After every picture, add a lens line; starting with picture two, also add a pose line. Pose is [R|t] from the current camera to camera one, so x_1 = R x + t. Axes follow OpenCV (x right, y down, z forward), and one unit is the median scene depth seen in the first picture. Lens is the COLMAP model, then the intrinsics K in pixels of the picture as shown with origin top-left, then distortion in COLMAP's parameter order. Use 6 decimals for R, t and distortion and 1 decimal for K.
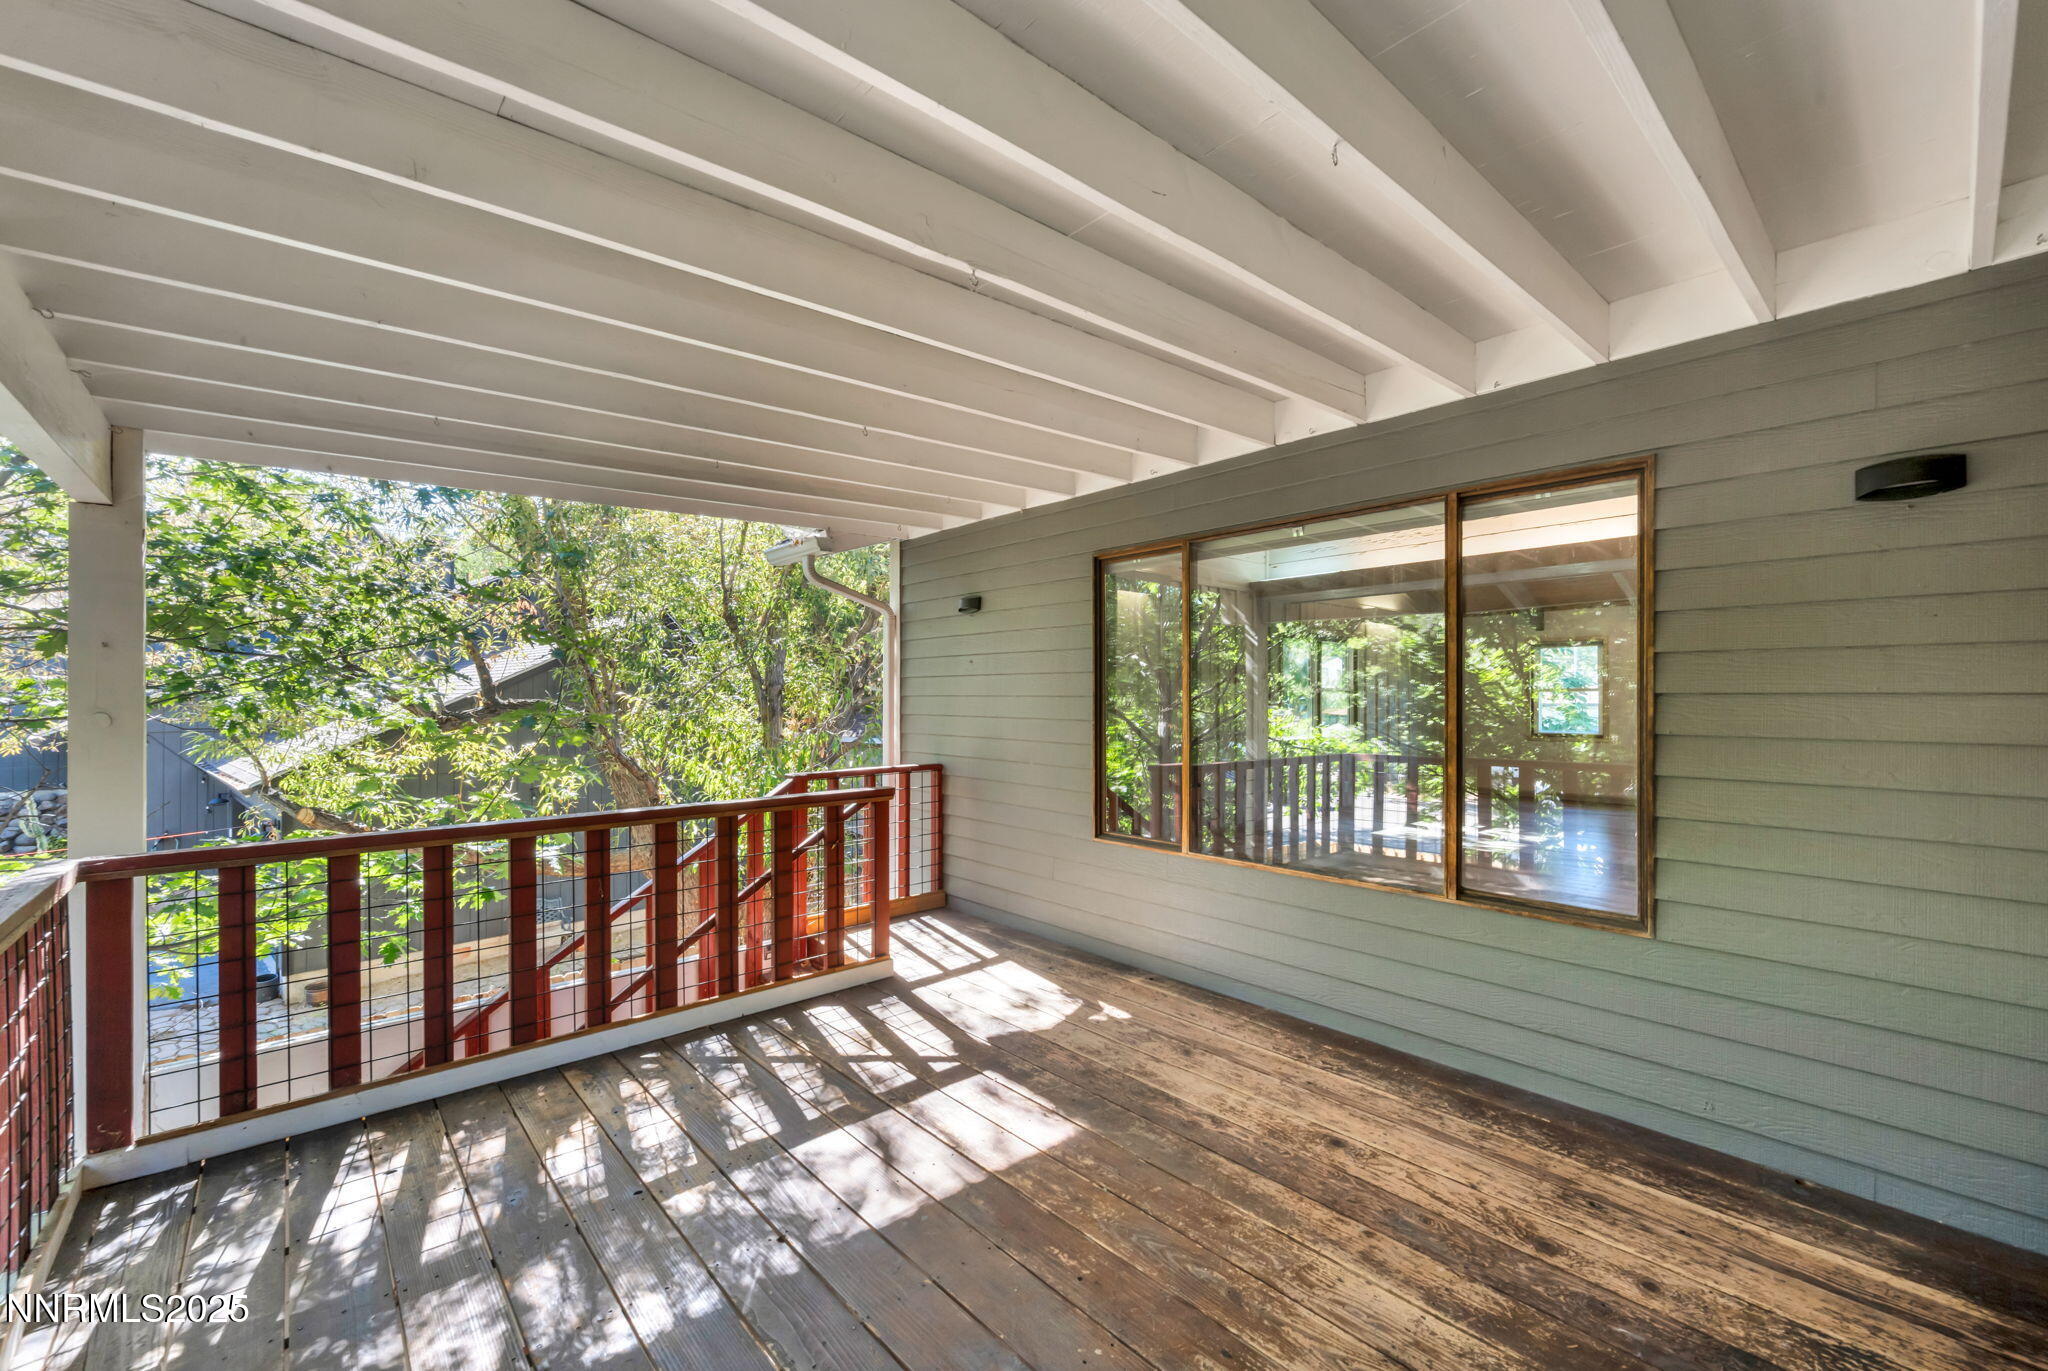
lens RADIAL K [[831.3, 0, 1030.7], [0, 831.3, 694.7], [0, 0, 1]] dist [-0.000695, 0.000272]
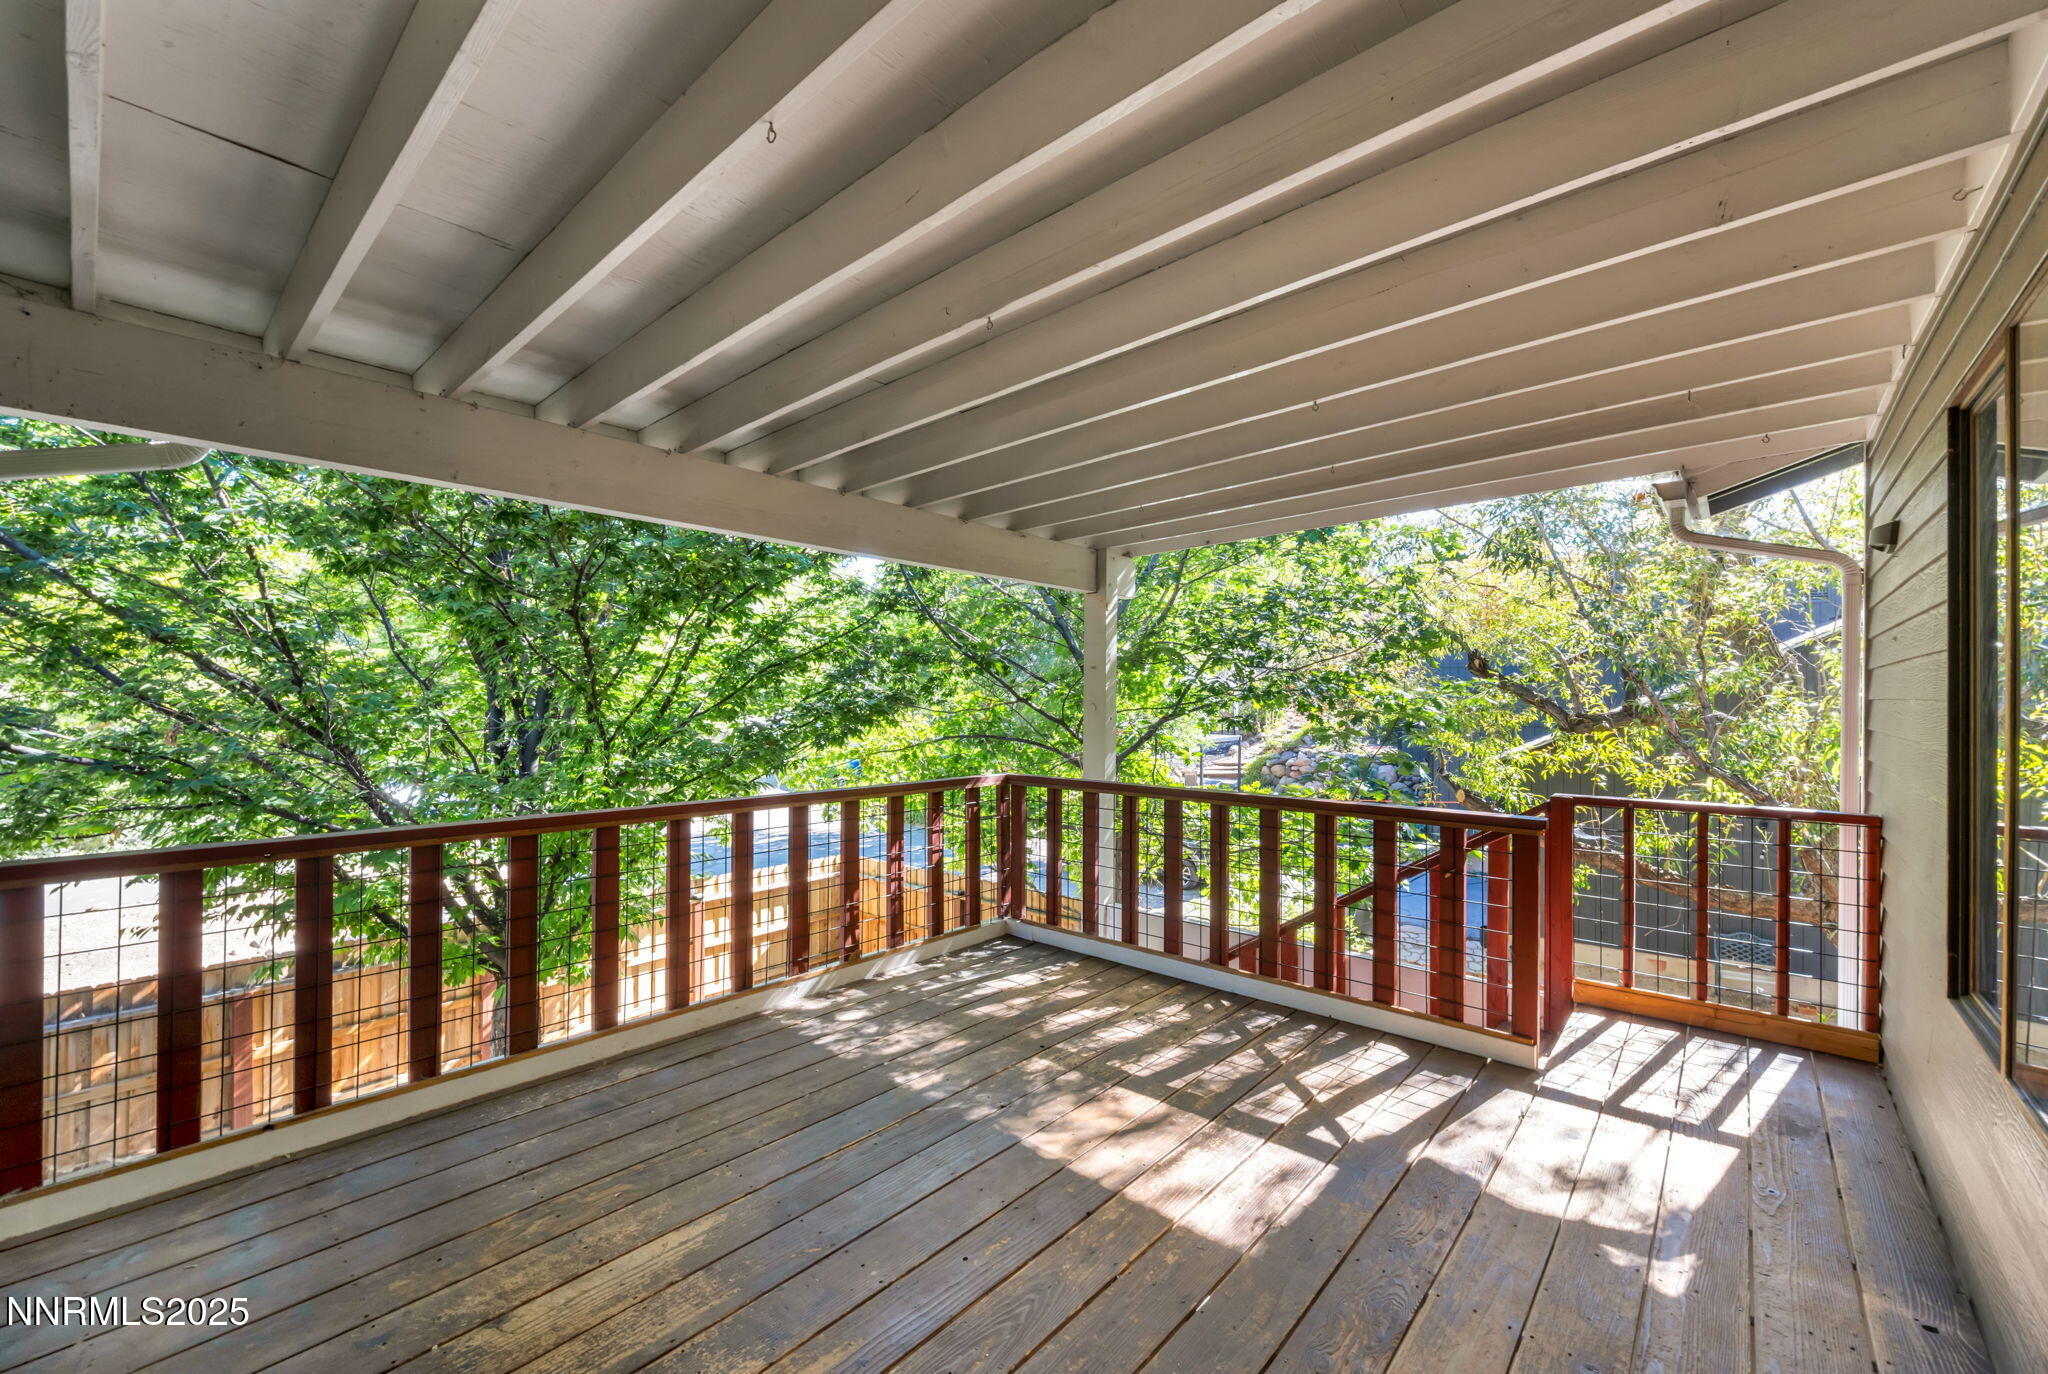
lens RADIAL K [[831.3, 0, 1031.1], [0, 831.3, 688.4], [0, 0, 1]] dist [-0.000695, 0.000272]
pose [[0.132160, -0.003774, -0.991221, 0.696111], [-0.006548, 0.999968, -0.004681, -0.000498], [0.991207, 0.007109, 0.132131, 0.597714]]
